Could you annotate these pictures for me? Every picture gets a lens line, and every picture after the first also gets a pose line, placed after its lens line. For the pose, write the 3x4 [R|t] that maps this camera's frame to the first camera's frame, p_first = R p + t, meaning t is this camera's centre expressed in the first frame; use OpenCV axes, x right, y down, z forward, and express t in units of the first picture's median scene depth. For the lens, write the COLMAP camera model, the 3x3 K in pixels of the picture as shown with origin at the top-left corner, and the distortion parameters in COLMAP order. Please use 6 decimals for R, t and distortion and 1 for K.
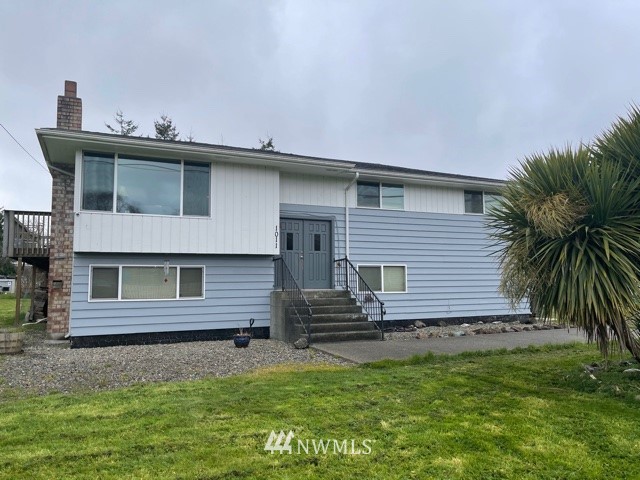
lens RADIAL K [[485.8, 0, 314.3], [0, 485.8, 242.8], [0, 0, 1]] dist [0.109878, -0.153189]
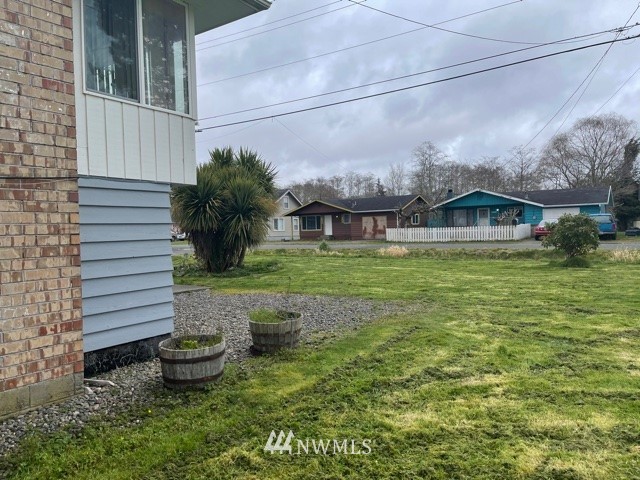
lens RADIAL K [[479.4, 0, 319.8], [0, 479.4, 254.6], [0, 0, 1]] dist [0.002206, -0.040720]
pose [[-0.517268, -0.022705, 0.855522, -0.922217], [-0.037748, 0.999280, 0.003698, 0.081568], [-0.854991, -0.030381, -0.517753, 1.012730]]
